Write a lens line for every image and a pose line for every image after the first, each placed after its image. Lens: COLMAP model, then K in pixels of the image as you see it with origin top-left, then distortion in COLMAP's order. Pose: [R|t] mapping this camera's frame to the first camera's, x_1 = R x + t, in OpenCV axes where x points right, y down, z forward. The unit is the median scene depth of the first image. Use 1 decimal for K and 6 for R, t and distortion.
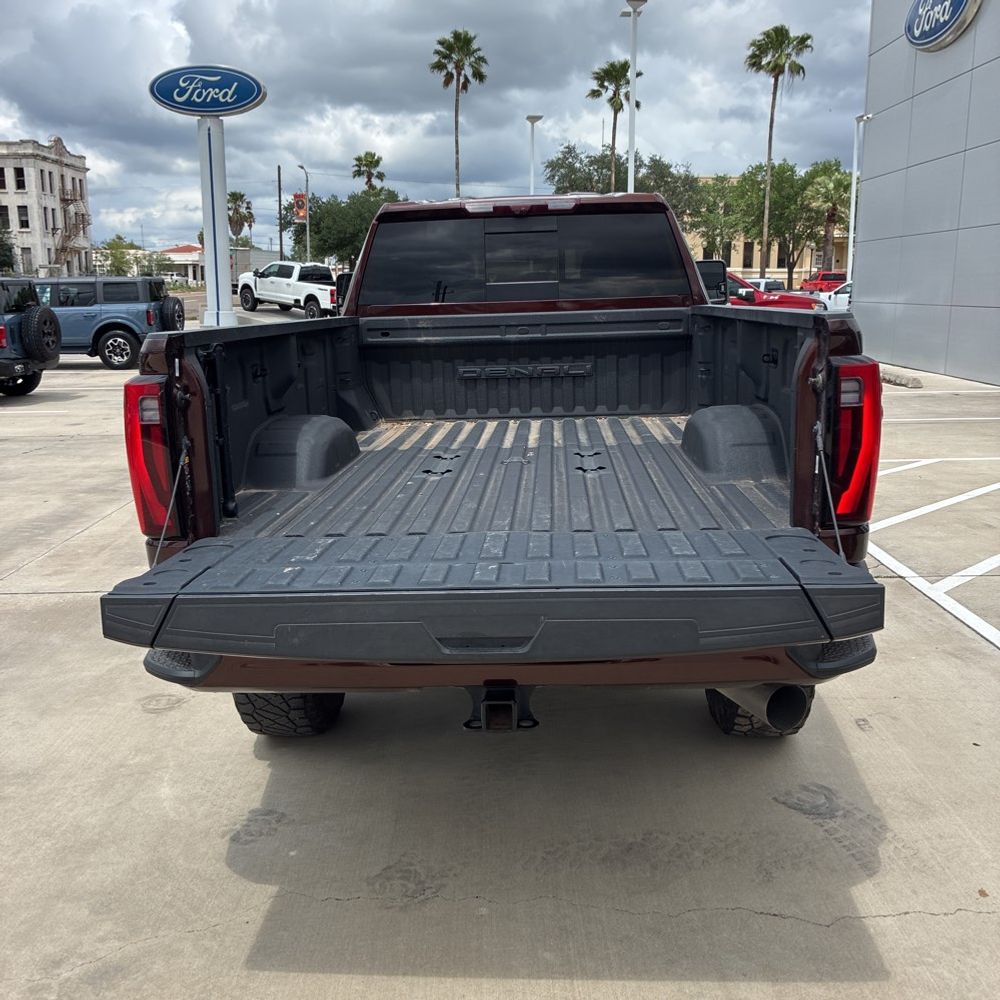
lens RADIAL K [[1040.8, 0, 556.3], [0, 1040.8, 512.0], [0, 0, 1]] dist [0.019825, 0.000000]
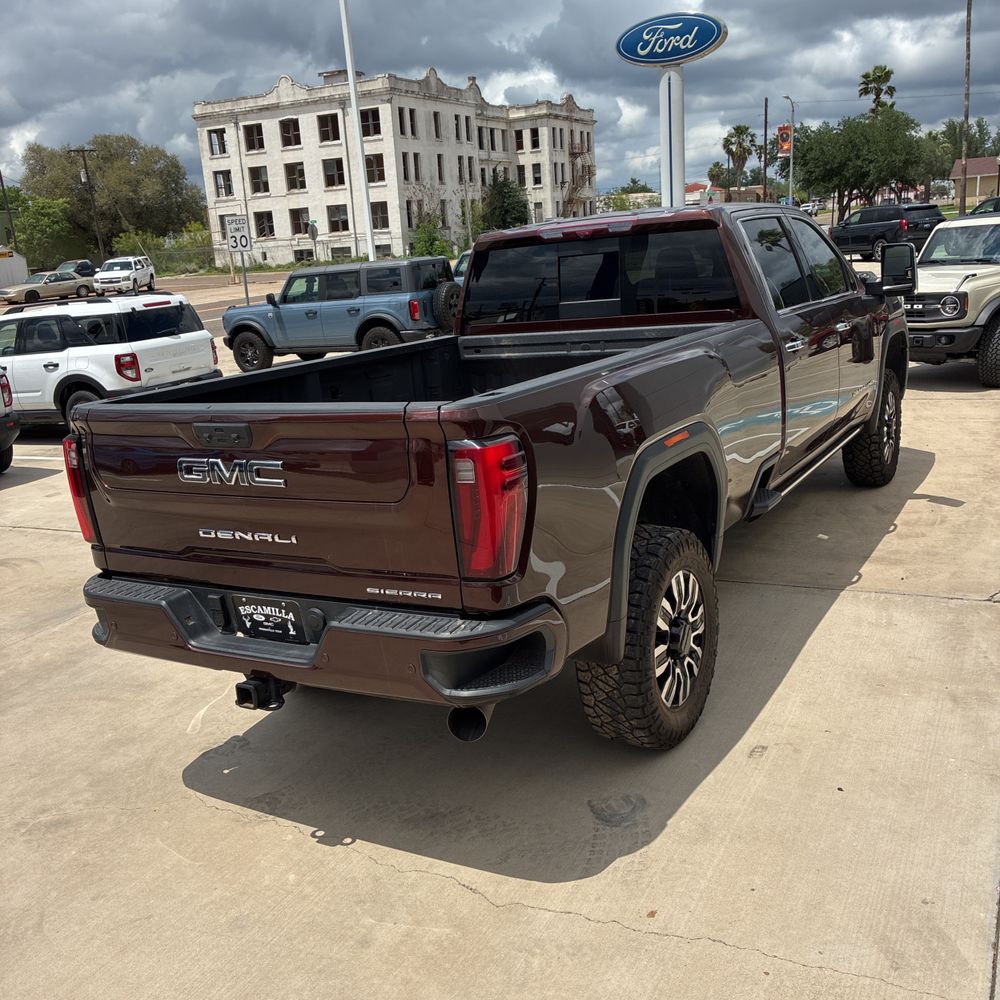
lens RADIAL K [[1040.8, 0, 539.1], [0, 1040.8, 549.2], [0, 0, 1]] dist [0.019825, 0.000000]
pose [[0.888172, 0.081127, -0.452292, 0.391361], [-0.037911, 0.993873, 0.103822, -0.067543], [0.457944, -0.075065, 0.885806, -0.005953]]
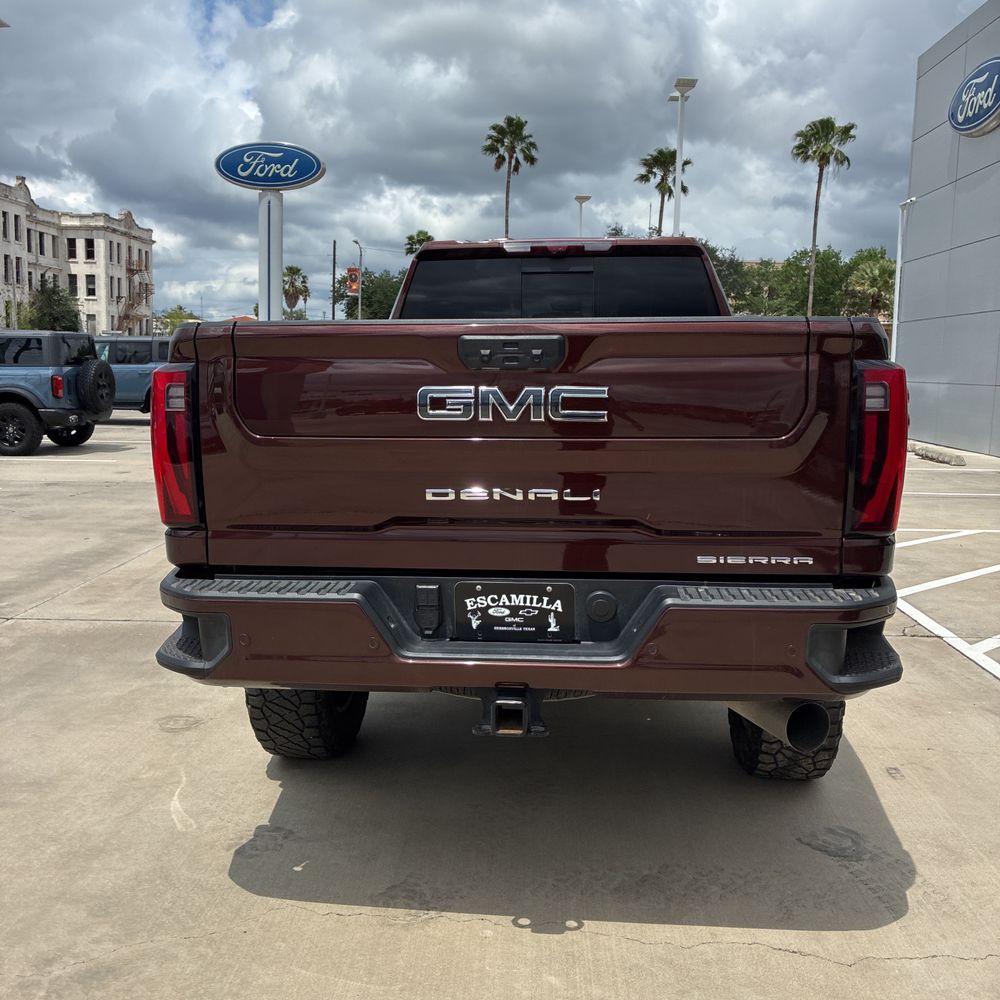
lens RADIAL K [[1040.8, 0, 549.2], [0, 1040.8, 502.6], [0, 0, 1]] dist [0.019825, 0.000000]
pose [[0.998559, 0.029329, -0.044938, 0.009058], [-0.032840, 0.996295, -0.079489, 0.030906], [0.042440, 0.080850, 0.995822, 0.006045]]
